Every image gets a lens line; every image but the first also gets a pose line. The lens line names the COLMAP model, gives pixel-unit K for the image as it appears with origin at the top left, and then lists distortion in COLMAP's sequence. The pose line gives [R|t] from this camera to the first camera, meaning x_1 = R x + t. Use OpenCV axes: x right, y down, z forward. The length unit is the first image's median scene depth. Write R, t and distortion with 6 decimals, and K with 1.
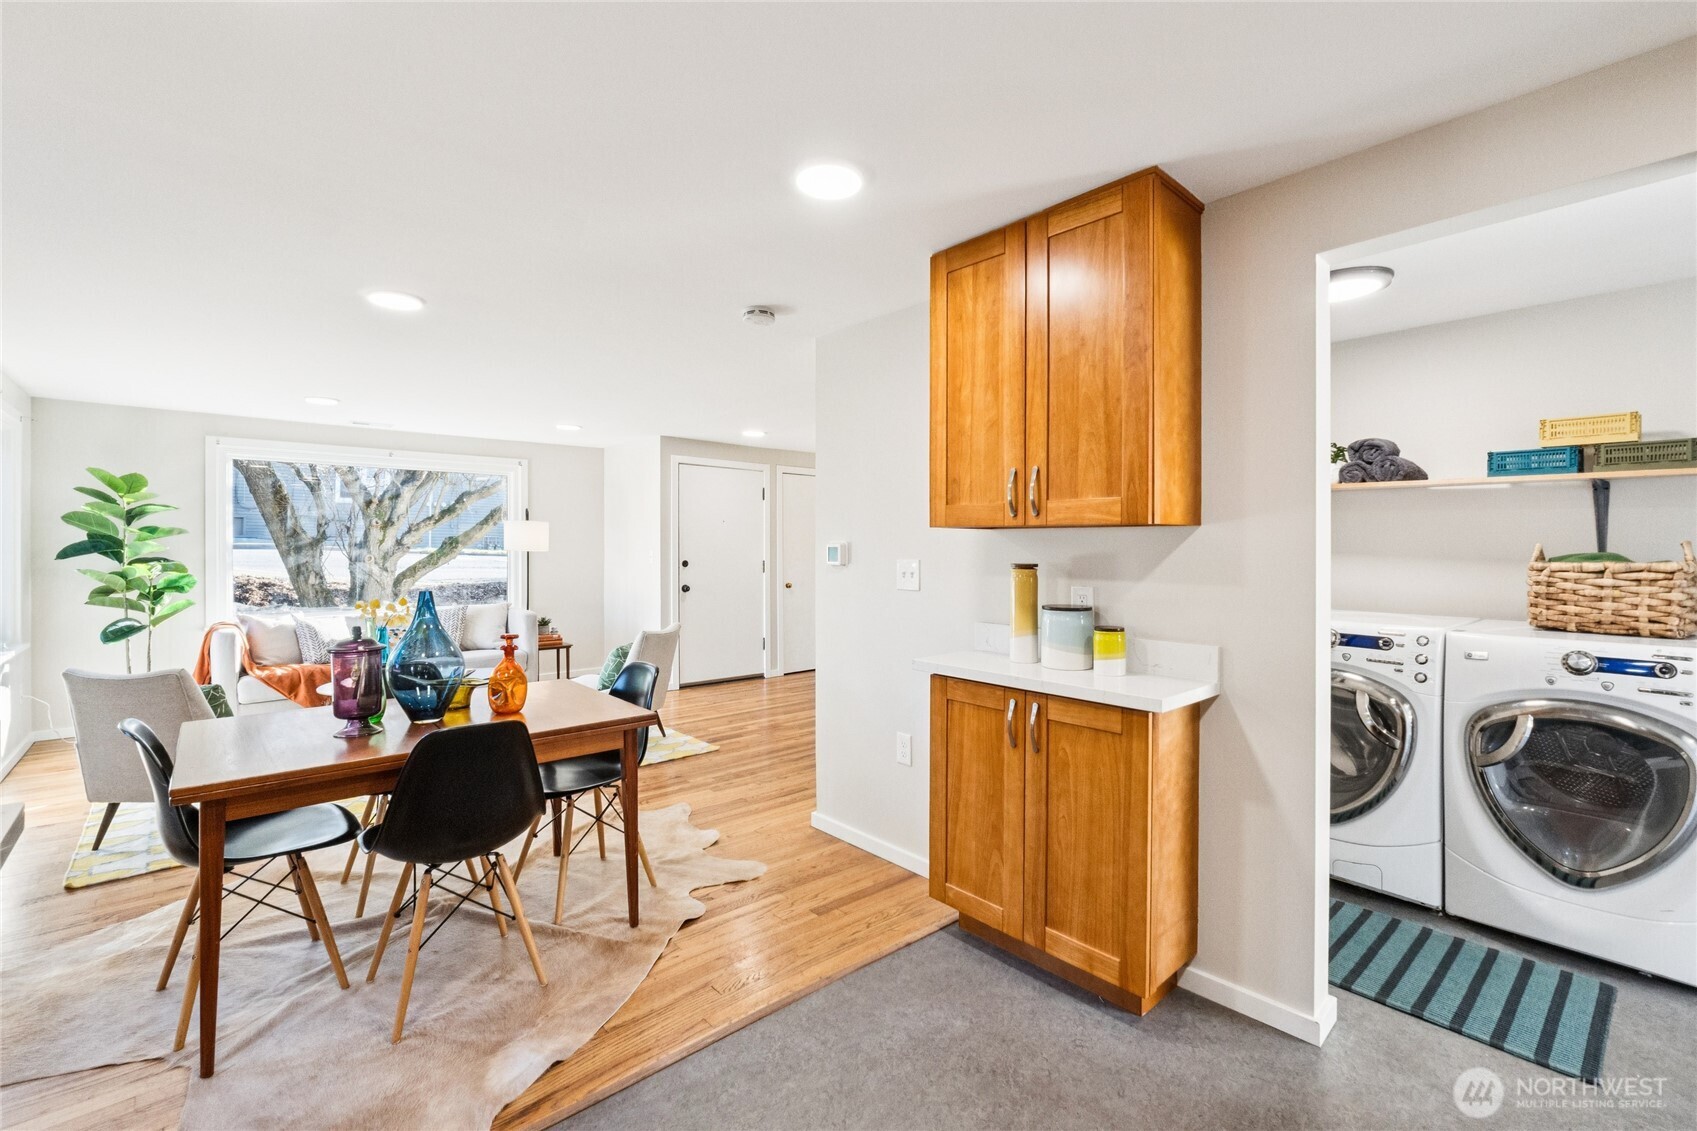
lens RADIAL K [[741.3, 0, 868.7], [0, 741.3, 546.6], [0, 0, 1]] dist [-0.003311, -0.000458]
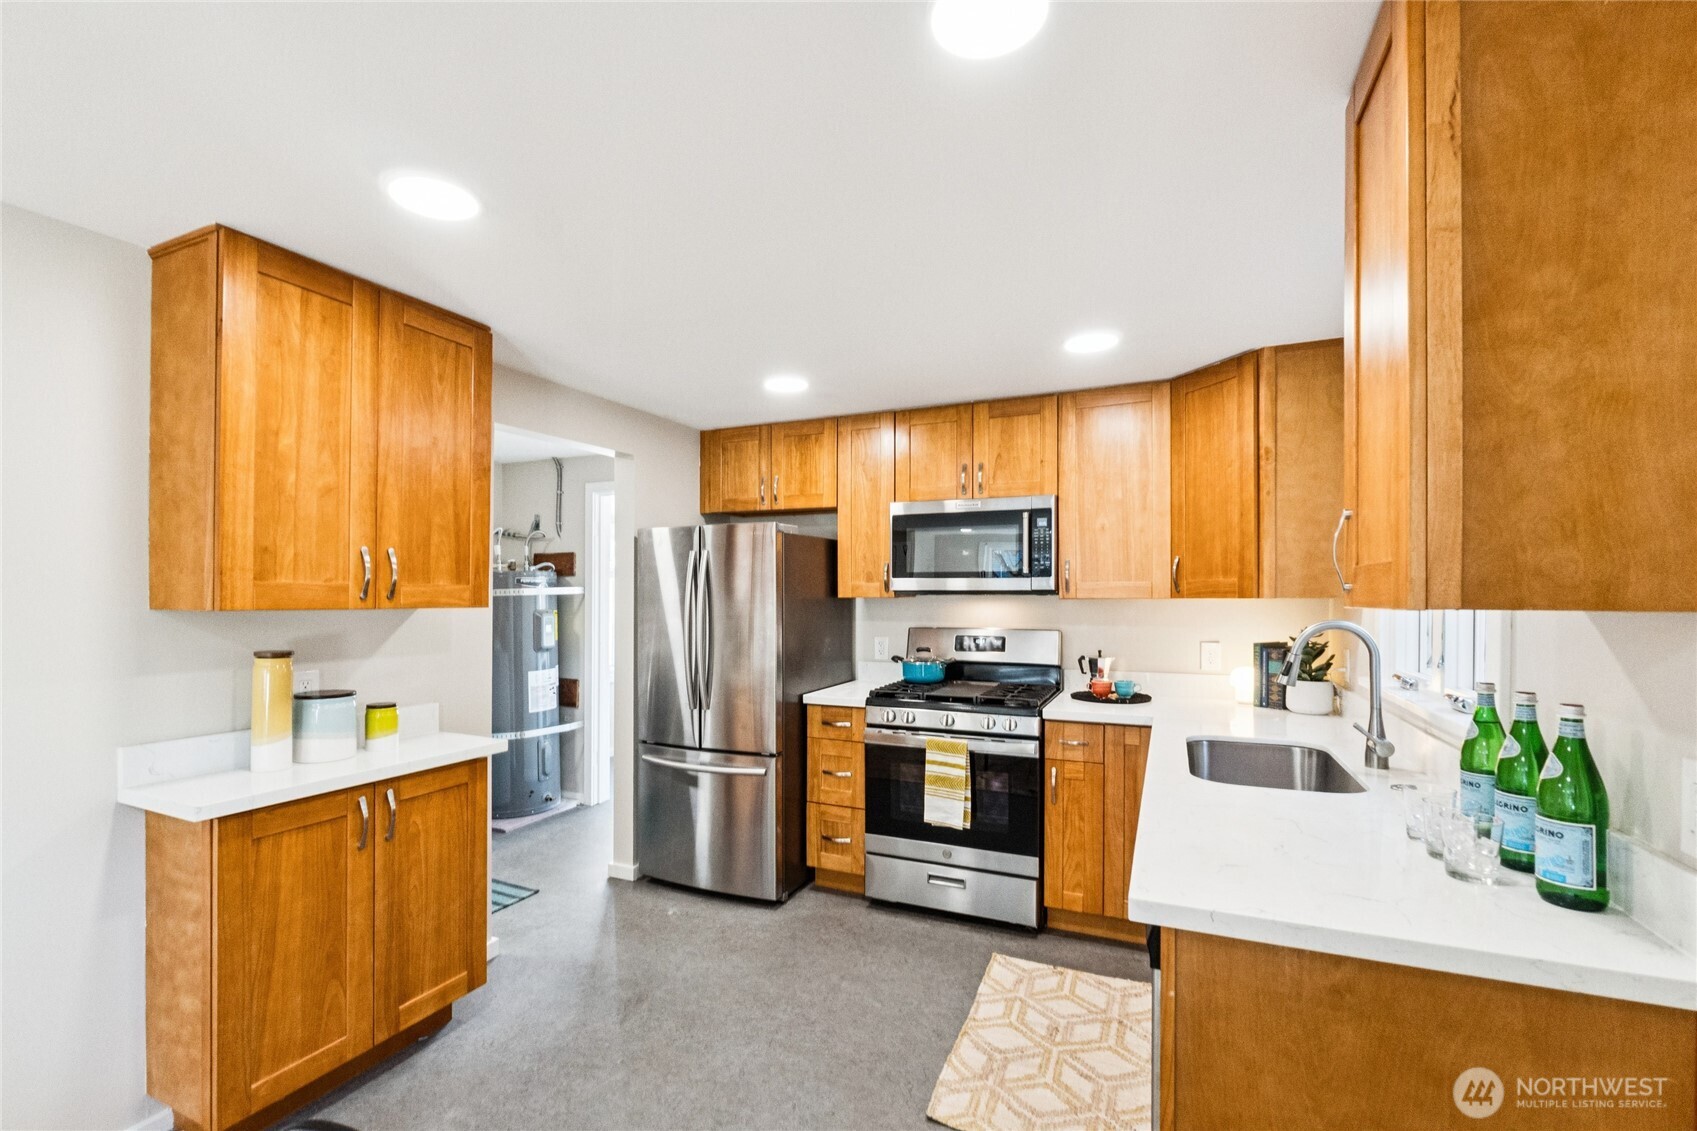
lens RADIAL K [[734.1, 0, 839.9], [0, 734.1, 595.8], [0, 0, 1]] dist [-0.003201, -0.000232]
pose [[-0.392950, -0.005886, 0.919541, -0.829532], [-0.003503, 0.999982, 0.004904, -0.048219], [-0.919553, -0.001294, -0.392963, 0.767463]]
